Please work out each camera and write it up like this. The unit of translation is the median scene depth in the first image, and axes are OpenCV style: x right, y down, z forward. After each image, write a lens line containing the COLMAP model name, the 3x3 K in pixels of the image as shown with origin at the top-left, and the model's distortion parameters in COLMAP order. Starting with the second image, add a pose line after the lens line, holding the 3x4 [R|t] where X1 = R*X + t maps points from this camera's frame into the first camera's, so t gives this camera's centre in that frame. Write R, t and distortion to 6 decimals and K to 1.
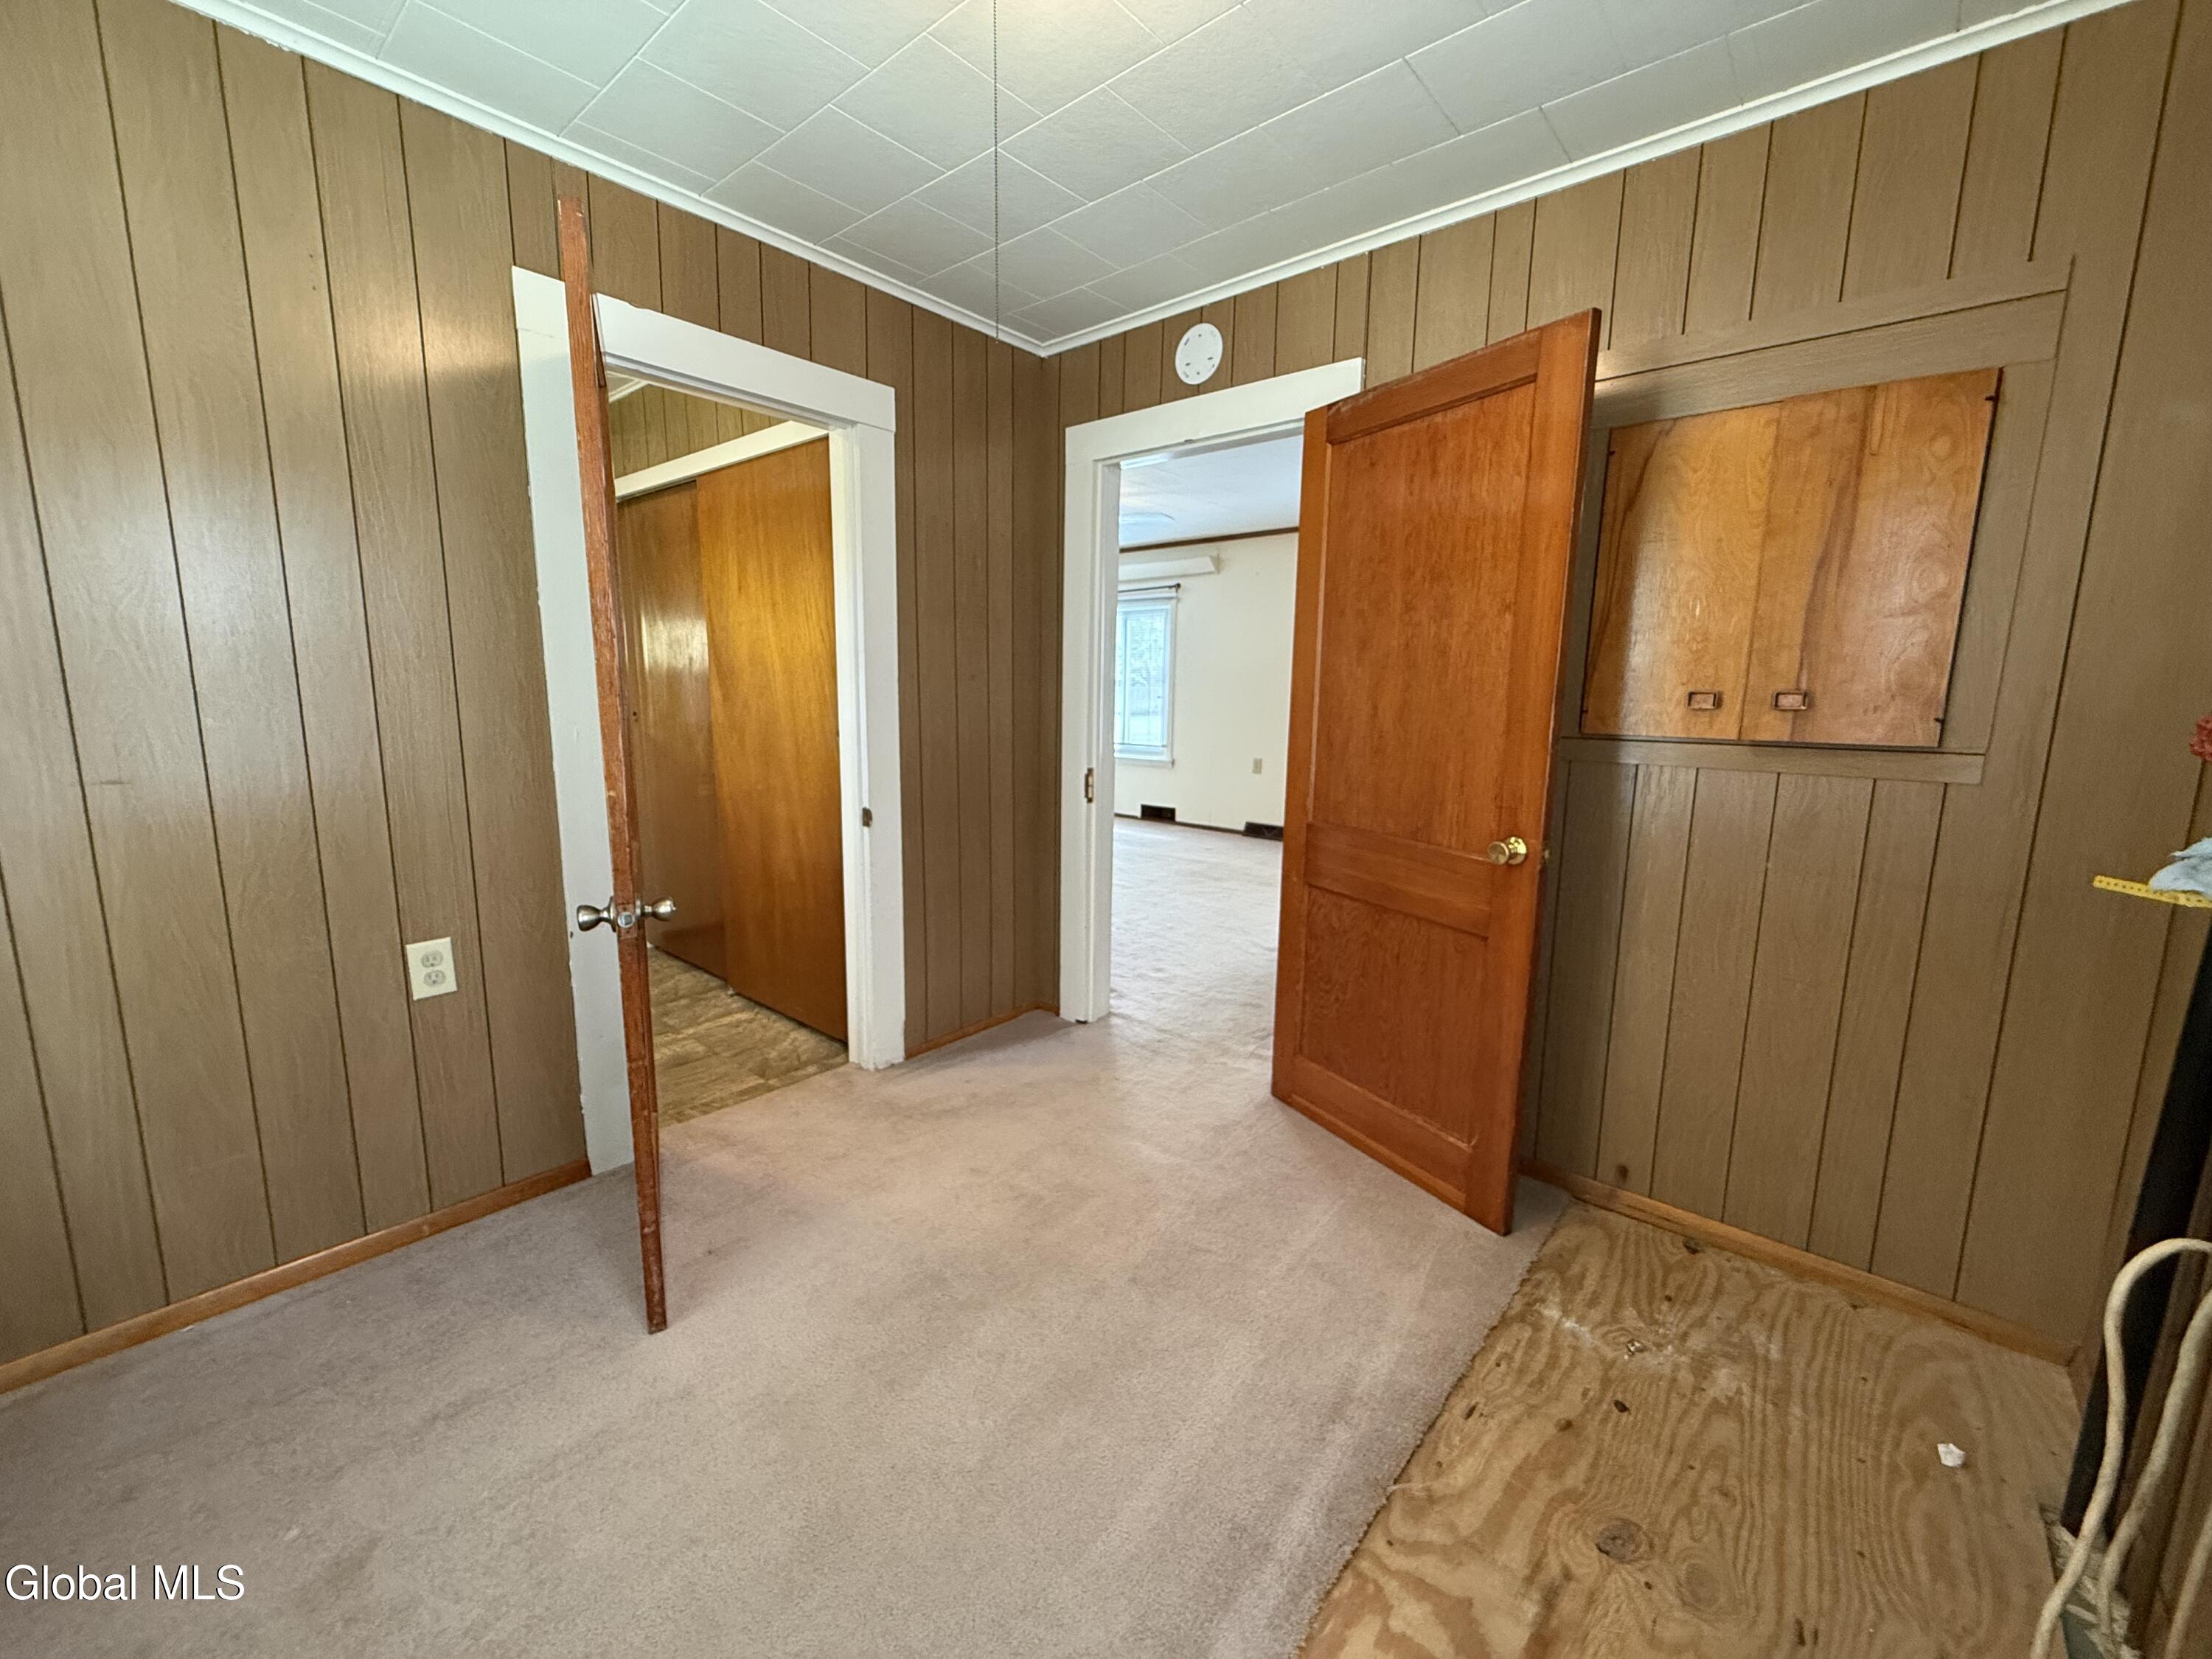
lens RADIAL K [[882.5, 0, 1097.0], [0, 882.5, 822.8], [0, 0, 1]] dist [0.001299, -0.000579]
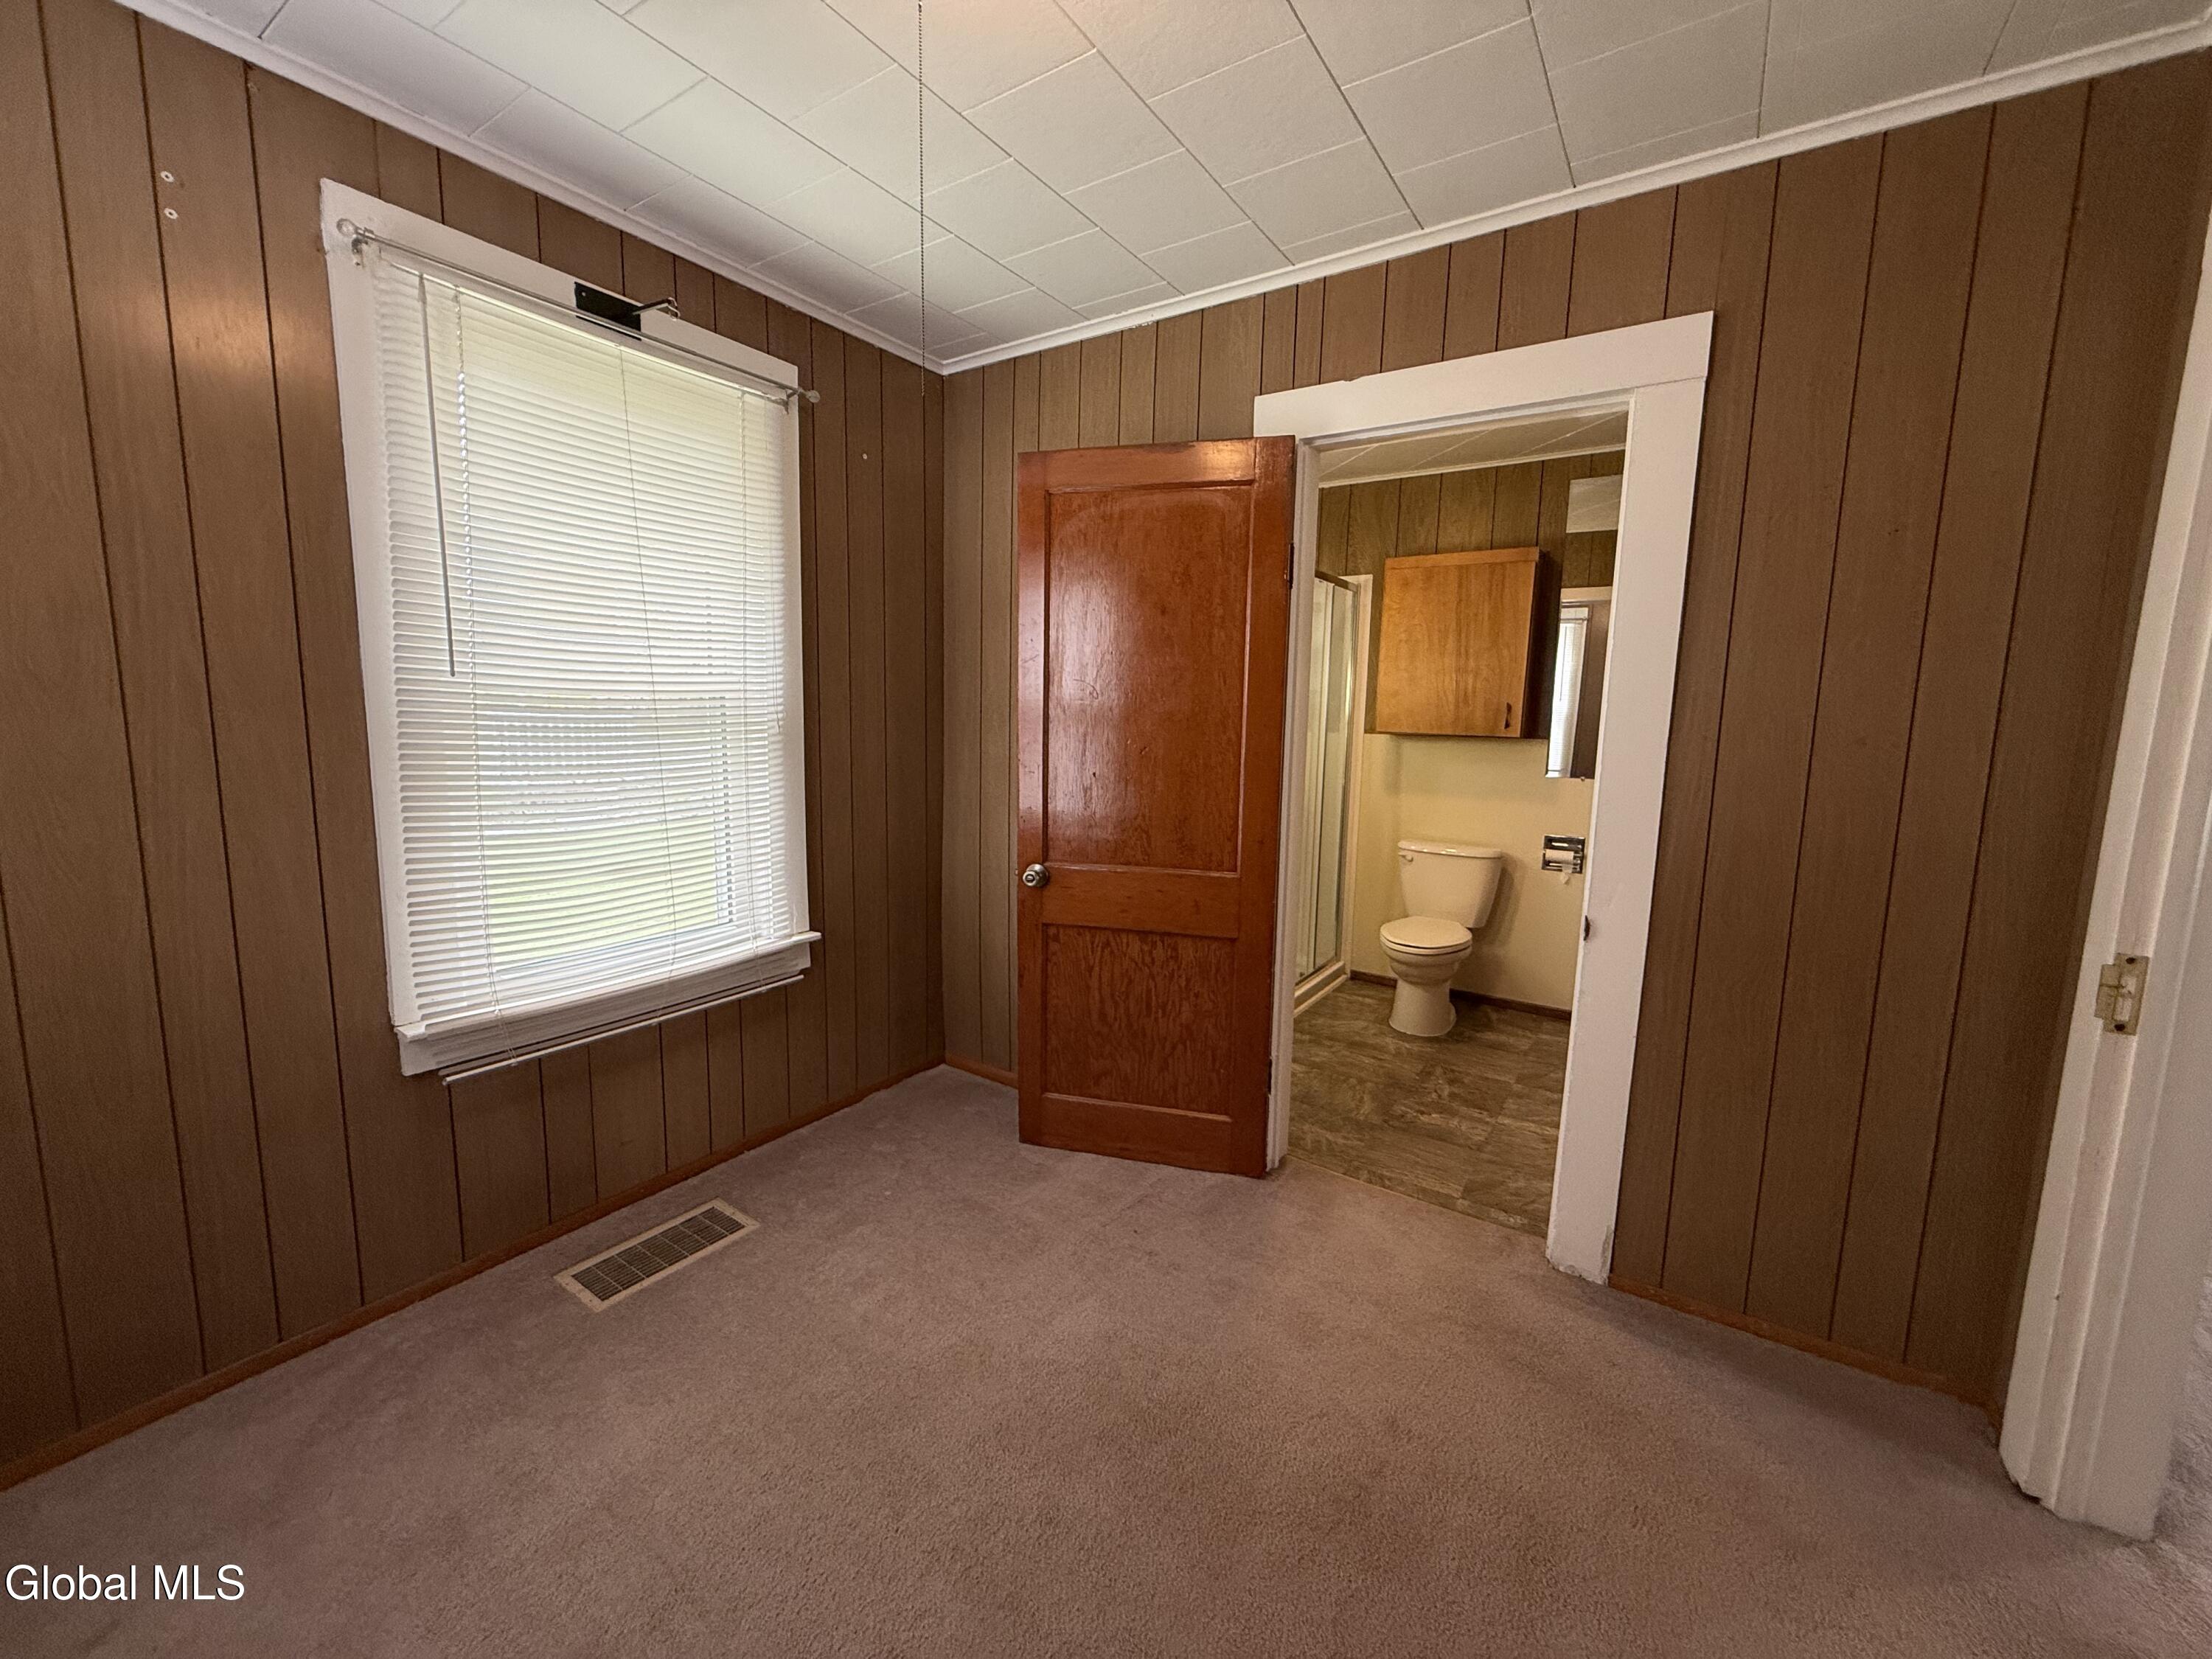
lens RADIAL K [[882.5, 0, 1097.9], [0, 882.5, 819.6], [0, 0, 1]] dist [0.001299, -0.000579]
pose [[0.125462, 0.116971, -0.985179, 0.552364], [-0.173258, 0.980348, 0.094333, -0.127893], [0.976853, 0.158855, 0.143262, 0.674837]]
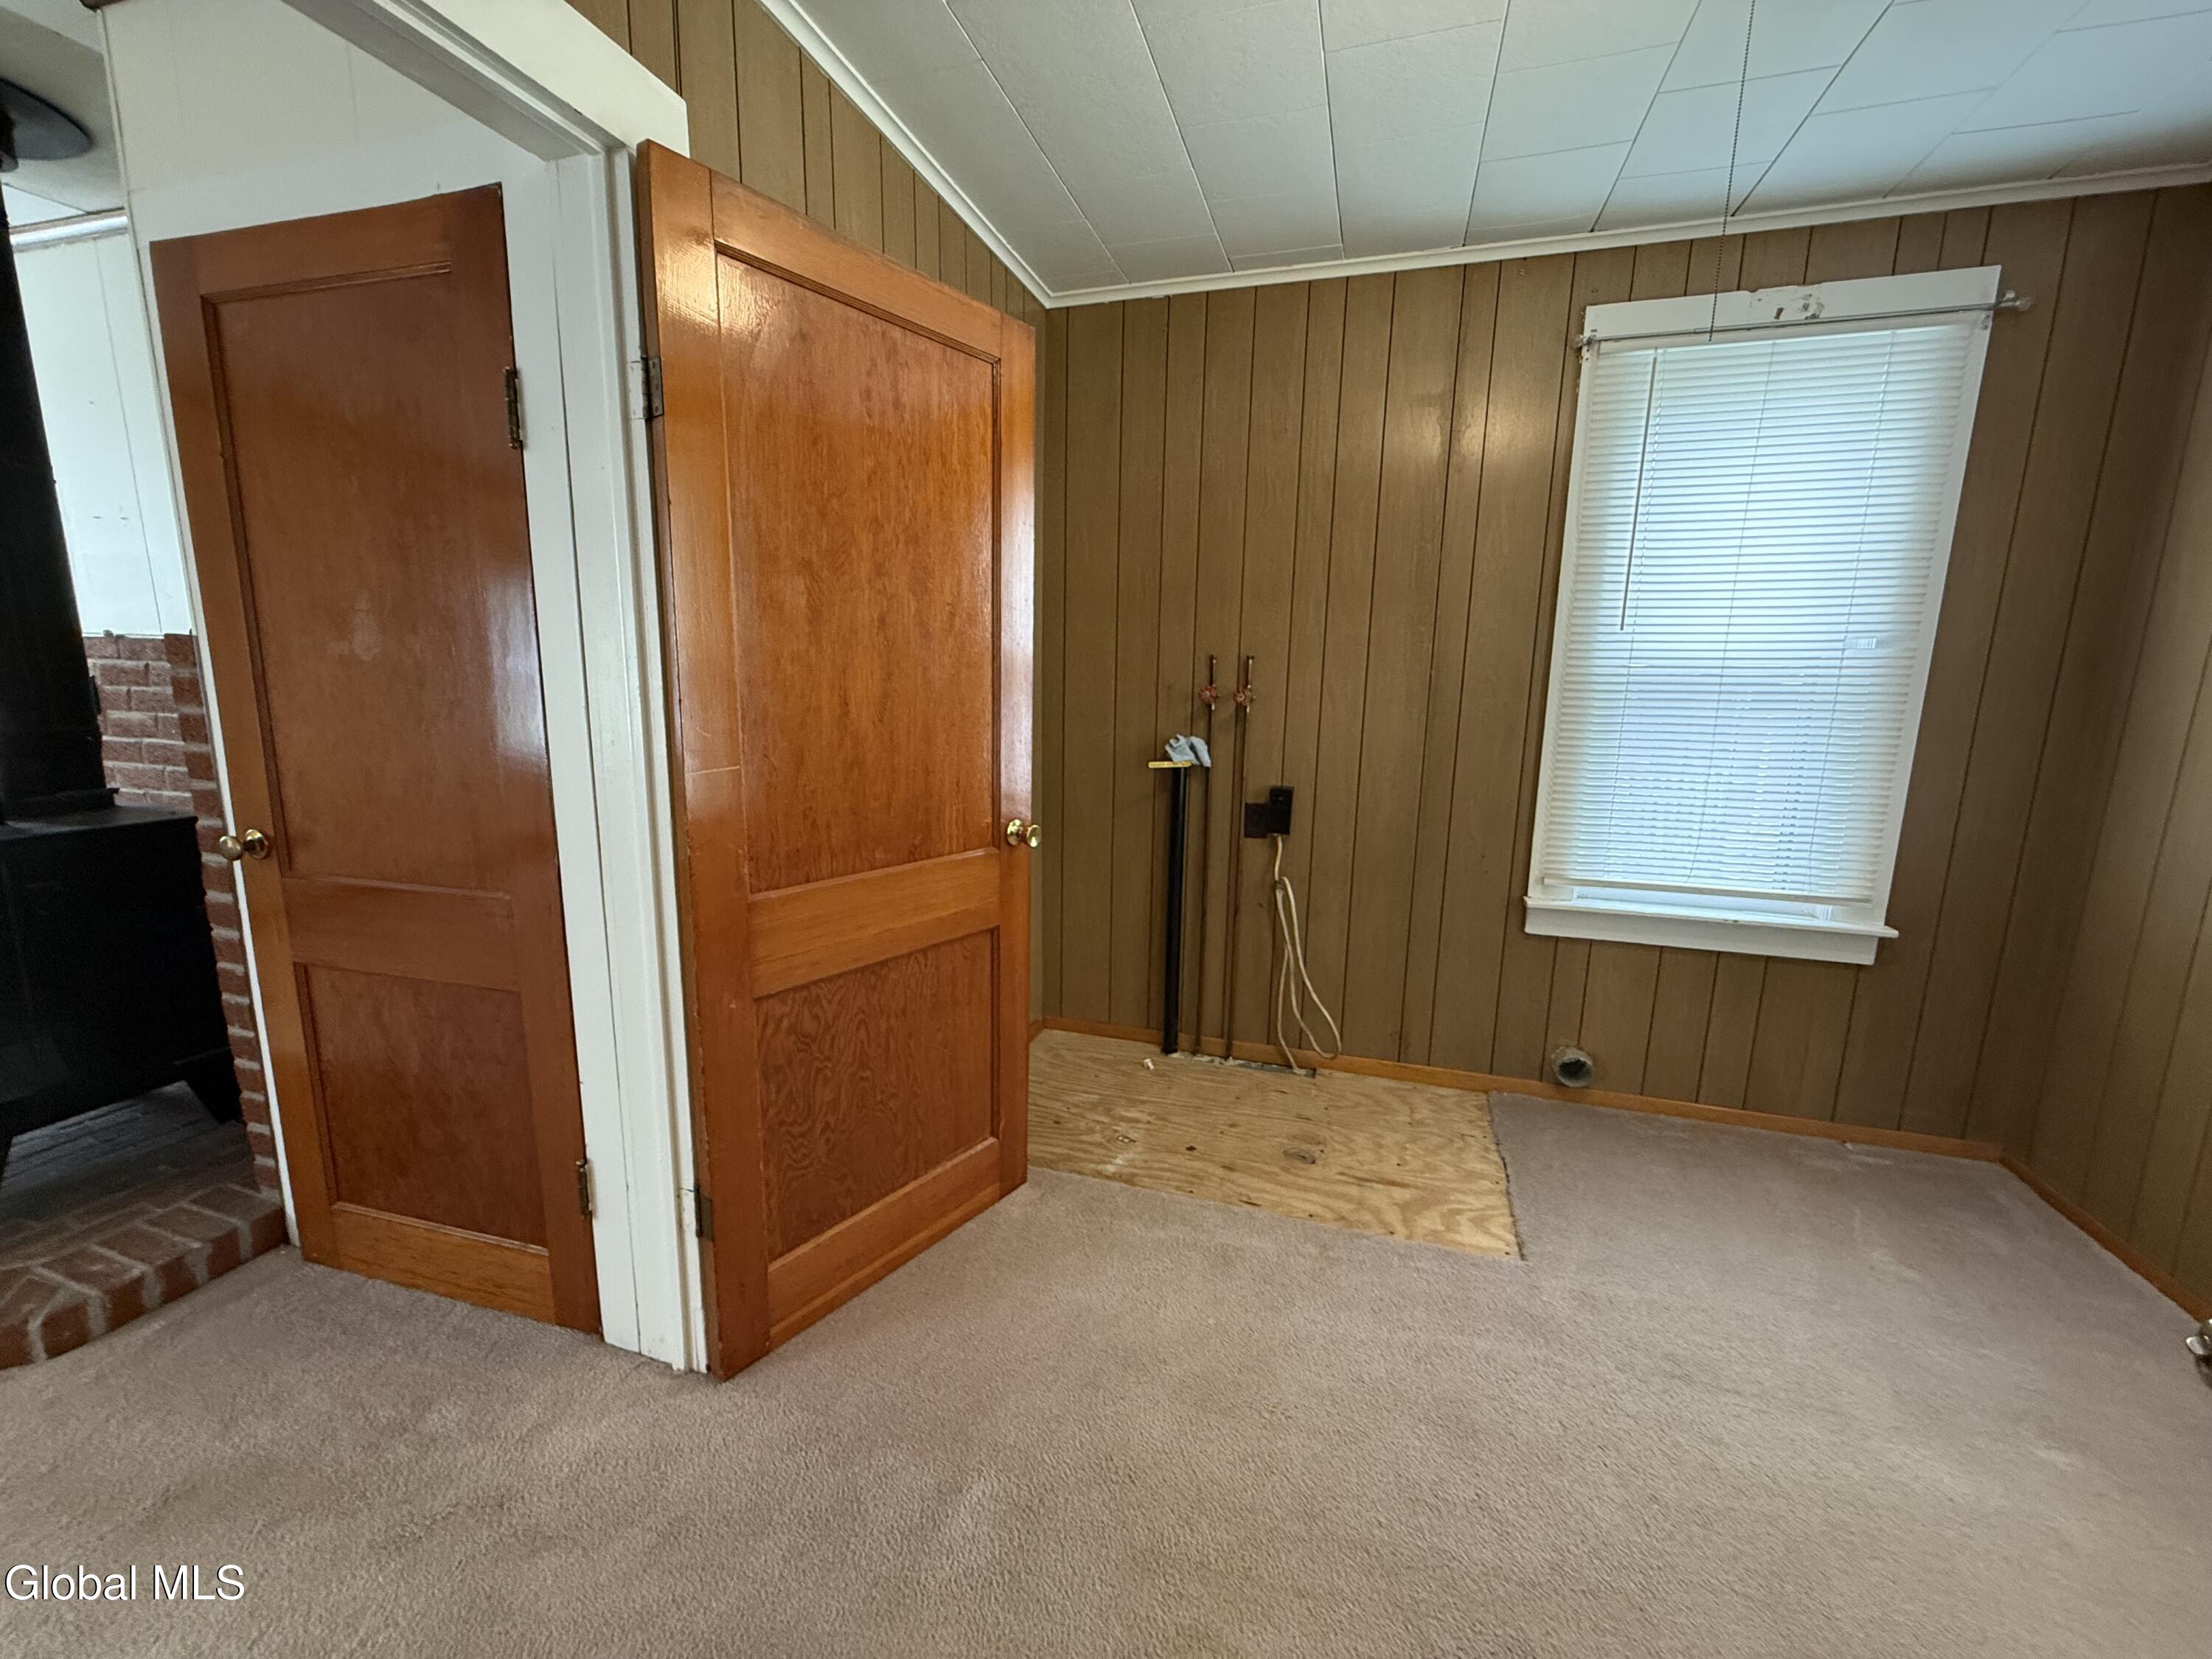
lens RADIAL K [[882.5, 0, 1099.5], [0, 882.5, 825.9], [0, 0, 1]] dist [0.001299, -0.000579]
pose [[-0.400222, -0.178016, 0.898962, -0.485190], [0.120445, 0.962225, 0.244166, -0.211236], [-0.908469, 0.205996, -0.363662, 1.245740]]
